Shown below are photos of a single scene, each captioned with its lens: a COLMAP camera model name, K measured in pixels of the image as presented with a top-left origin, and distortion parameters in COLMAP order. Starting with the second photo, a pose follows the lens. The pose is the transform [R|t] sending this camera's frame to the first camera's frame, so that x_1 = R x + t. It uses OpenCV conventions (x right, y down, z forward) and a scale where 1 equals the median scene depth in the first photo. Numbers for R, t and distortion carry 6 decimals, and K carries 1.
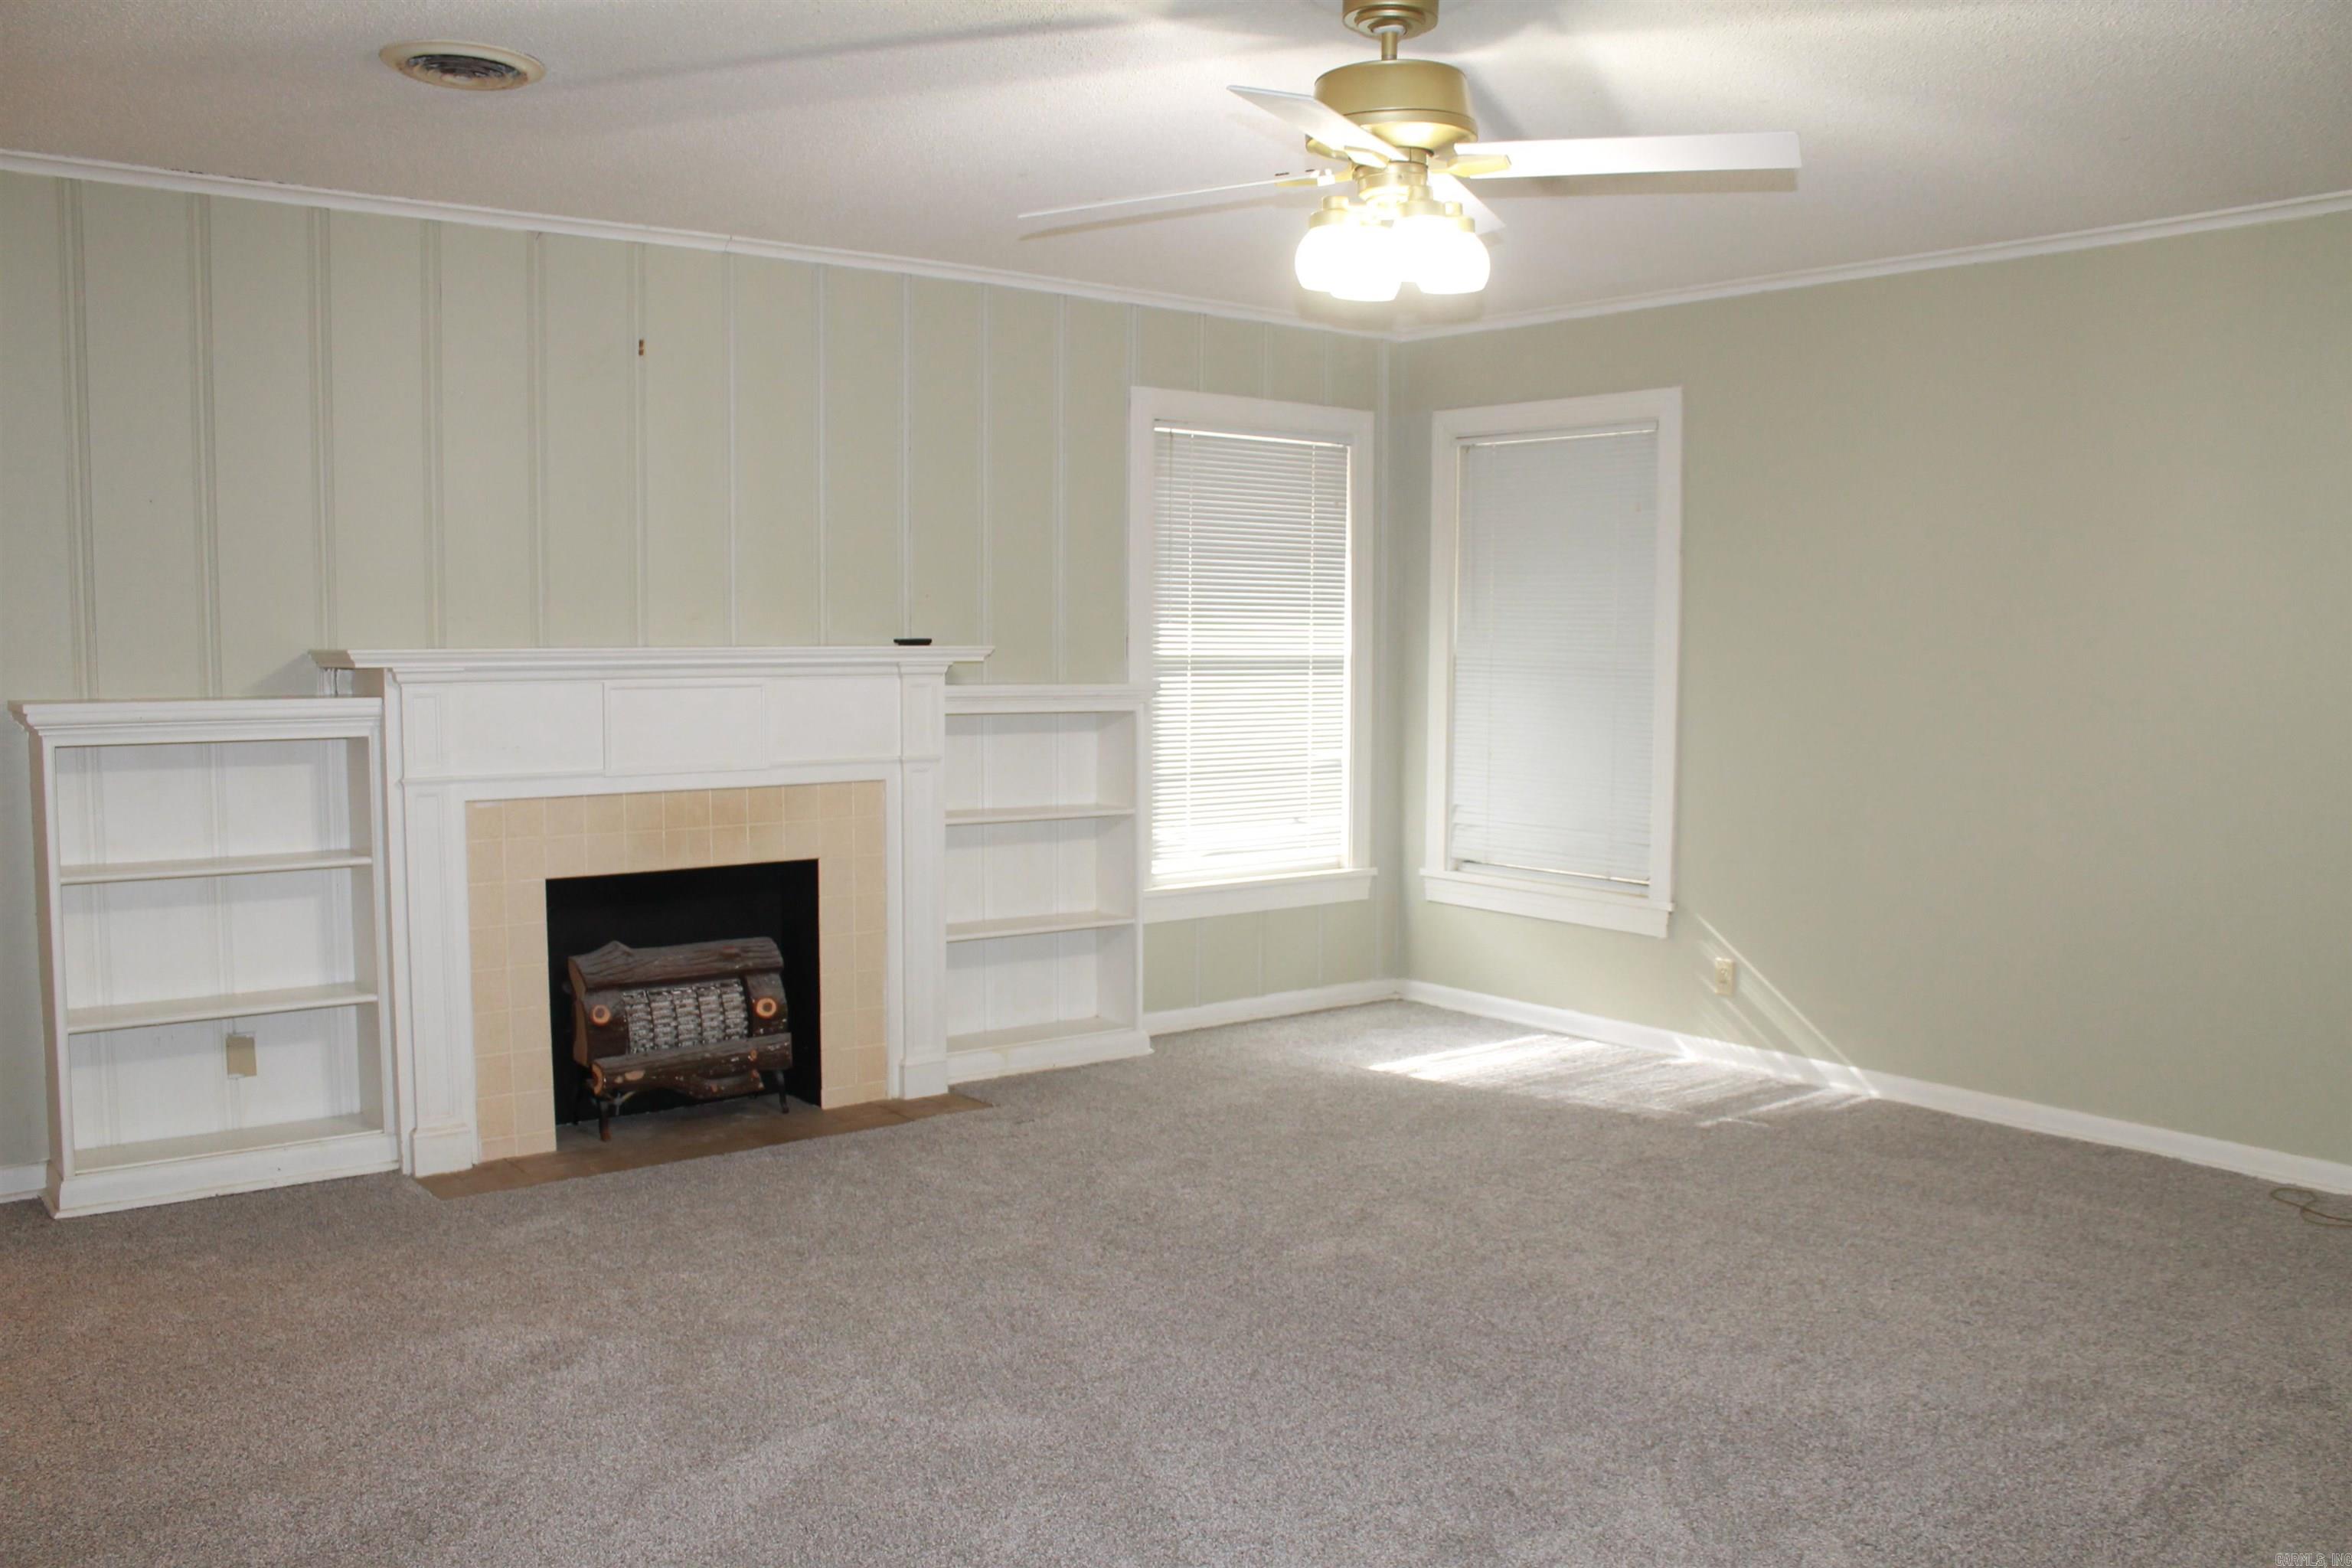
lens RADIAL K [[1975.6, 0, 1165.0], [0, 1975.6, 809.9], [0, 0, 1]] dist [-0.170631, 0.168491]
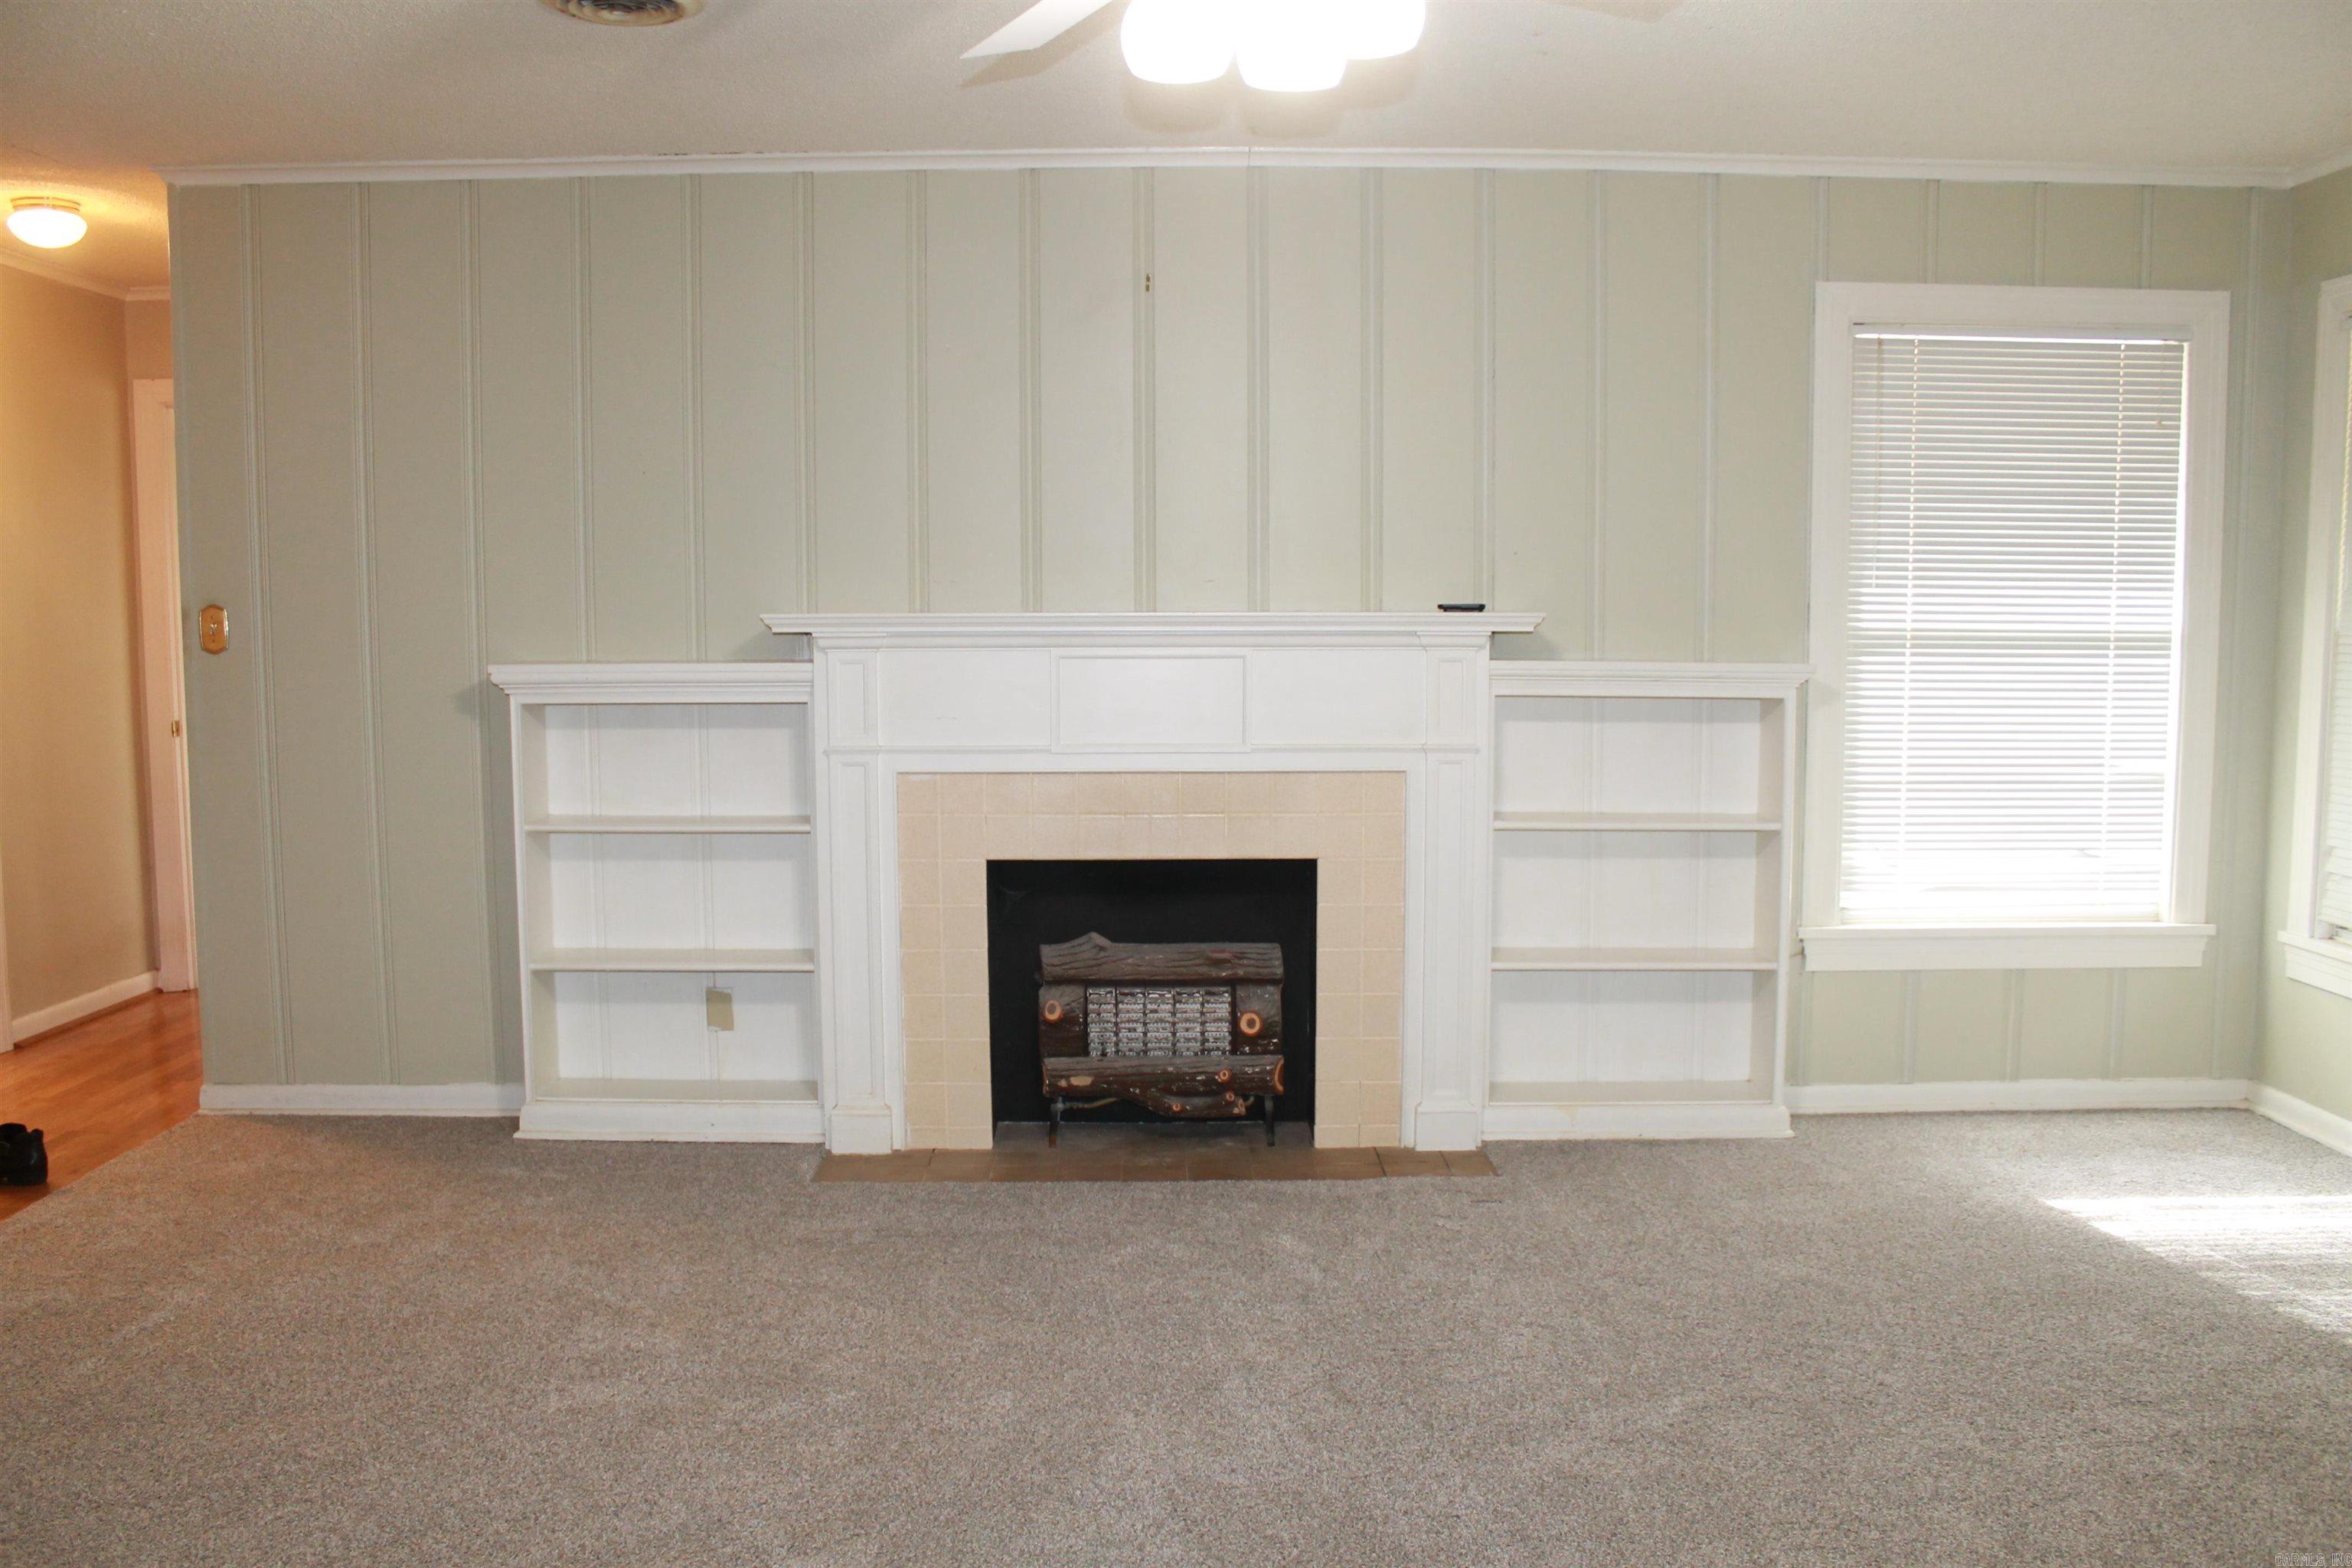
lens RADIAL K [[1975.6, 0, 1165.0], [0, 1975.6, 809.9], [0, 0, 1]] dist [-0.170631, 0.168491]
pose [[0.789101, 0.057118, -0.611602, 0.301745], [-0.049747, 0.998339, 0.029051, -0.018587], [0.612246, 0.007501, 0.790632, 0.277019]]
